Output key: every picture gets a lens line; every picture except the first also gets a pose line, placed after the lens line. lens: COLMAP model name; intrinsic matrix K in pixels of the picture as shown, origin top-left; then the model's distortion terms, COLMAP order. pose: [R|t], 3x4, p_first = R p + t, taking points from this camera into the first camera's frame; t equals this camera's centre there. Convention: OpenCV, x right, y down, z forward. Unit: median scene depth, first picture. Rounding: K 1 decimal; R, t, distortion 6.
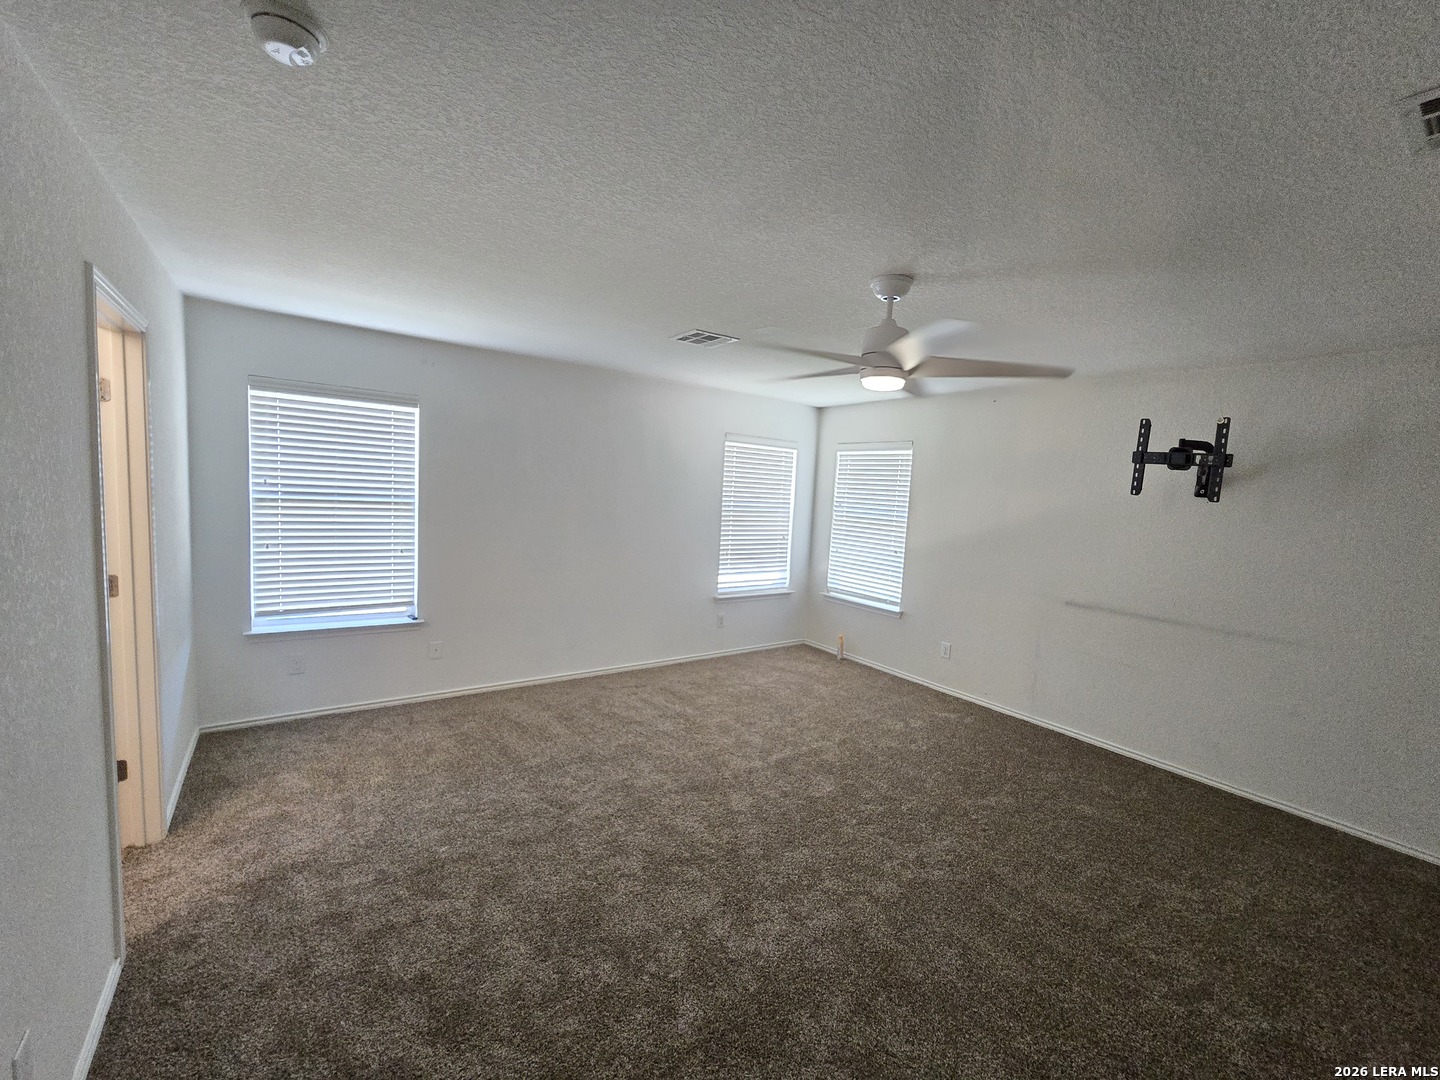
lens RADIAL K [[591.9, 0, 720.0], [0, 591.9, 550.1], [0, 0, 1]] dist [-0.007251, 0.002443]
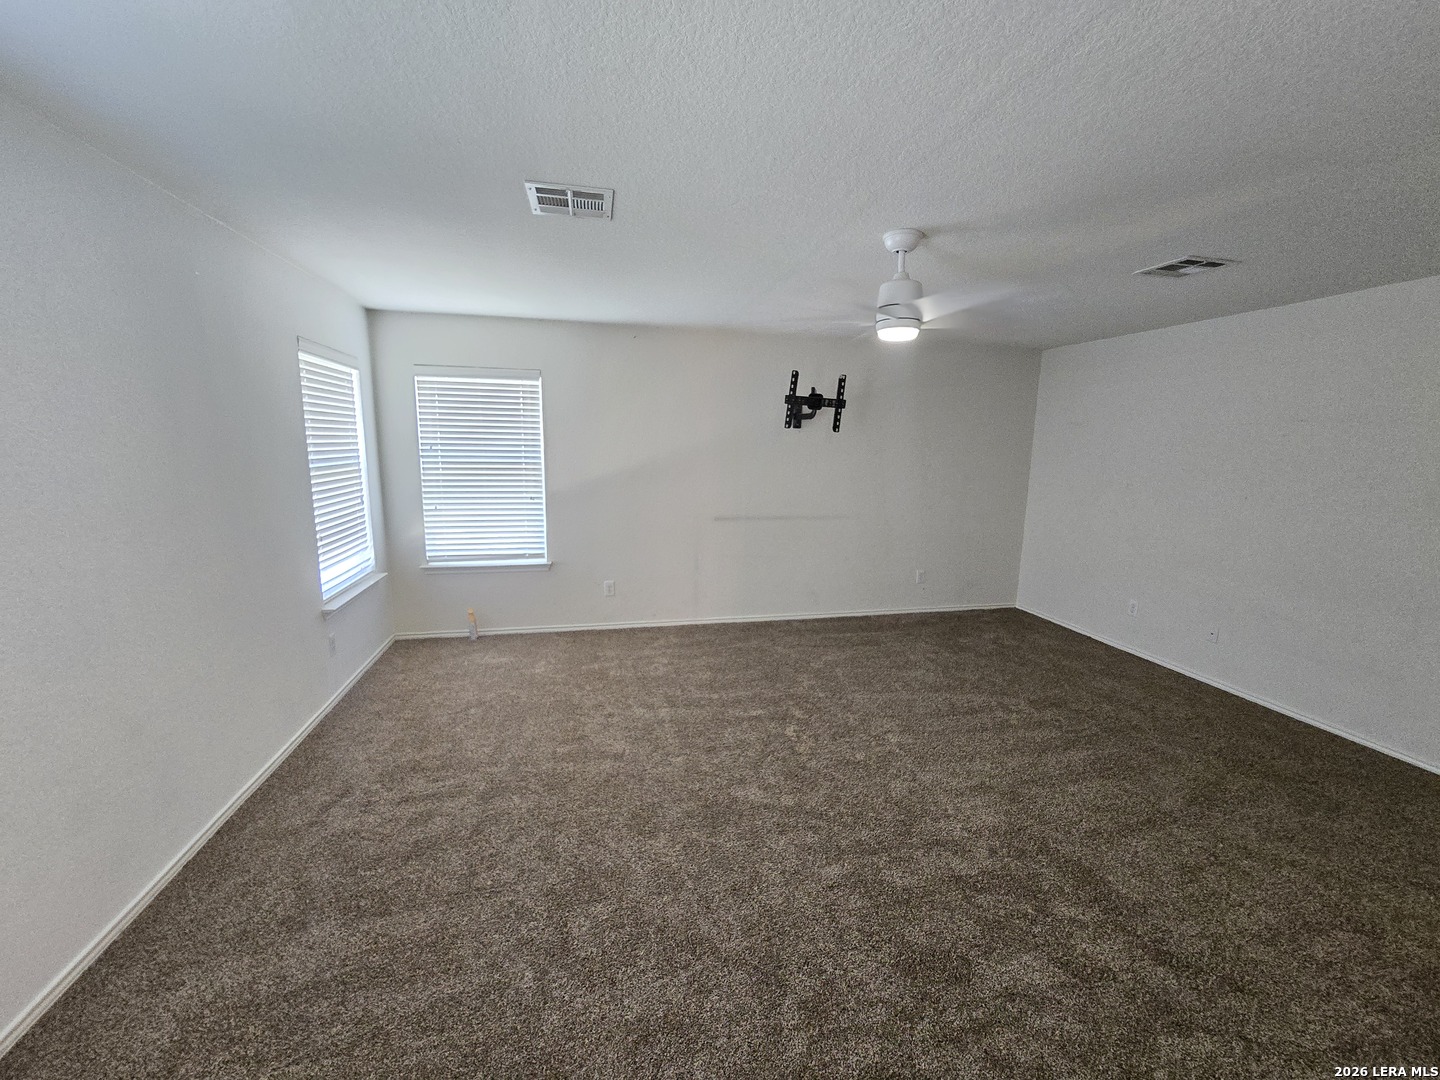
lens RADIAL K [[591.9, 0, 722.1], [0, 591.9, 545.2], [0, 0, 1]] dist [-0.007251, 0.002443]
pose [[0.390247, -0.202608, 0.898141, -0.396626], [0.101744, 0.979003, 0.176641, -0.055081], [-0.915071, 0.022447, 0.402667, 0.386853]]
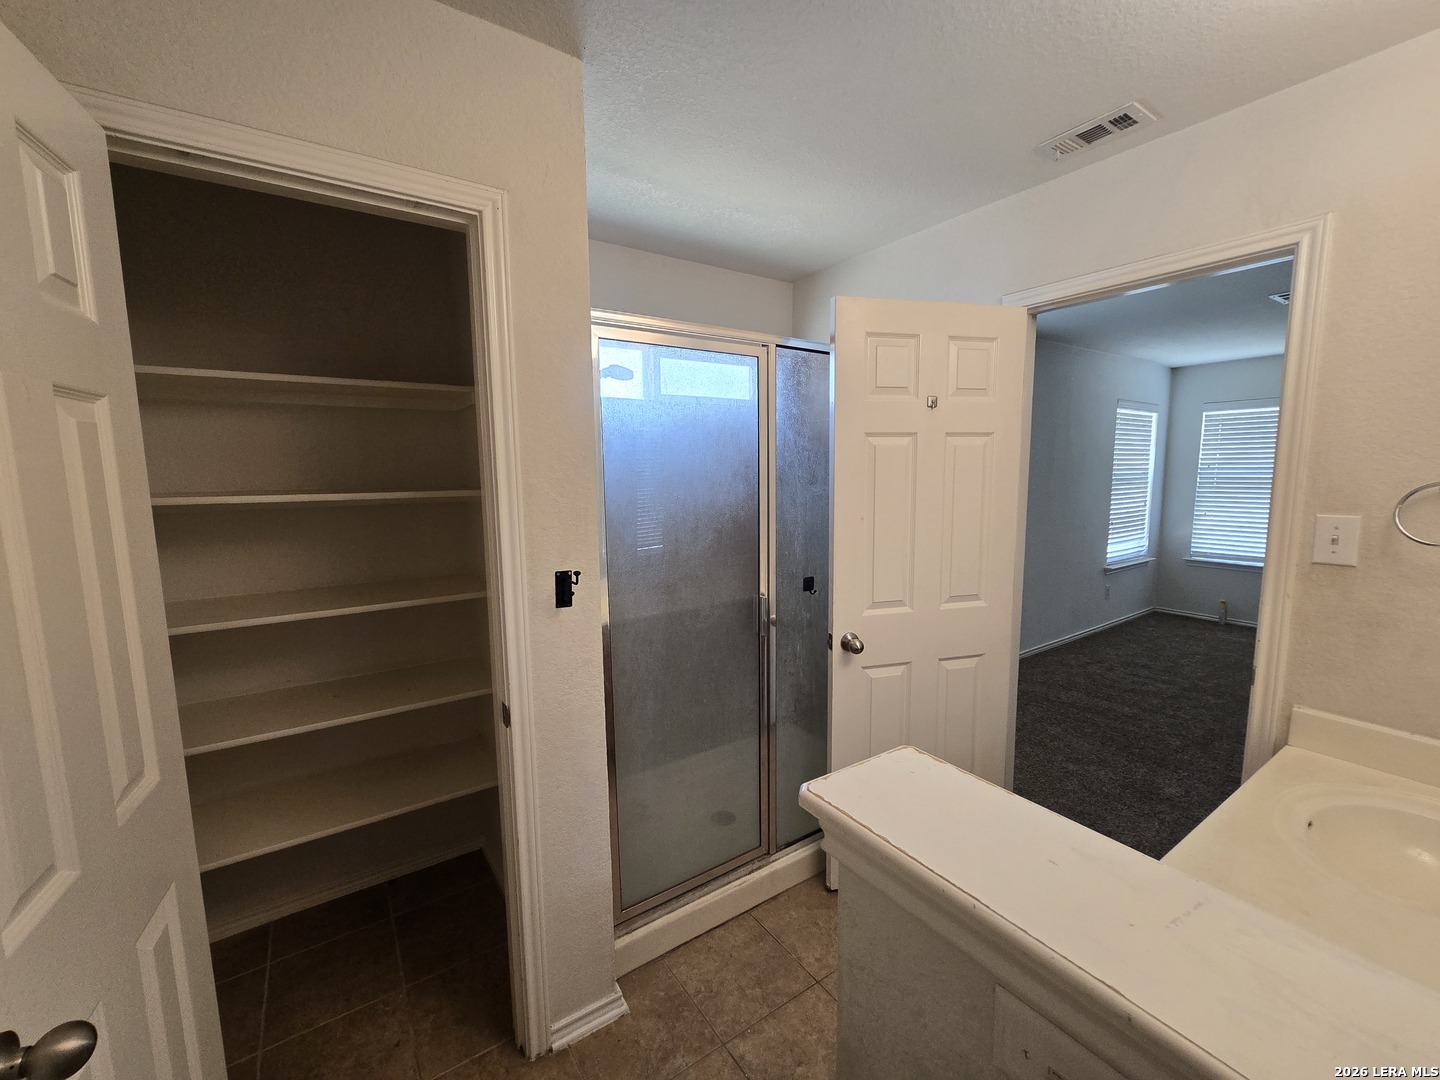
lens RADIAL K [[591.9, 0, 726.7], [0, 591.9, 534.3], [0, 0, 1]] dist [-0.007251, 0.002443]
pose [[0.998178, -0.054569, -0.025749, -0.625267], [0.054758, 0.998477, 0.006682, -0.017156], [0.025345, -0.008080, 0.999646, 0.011932]]
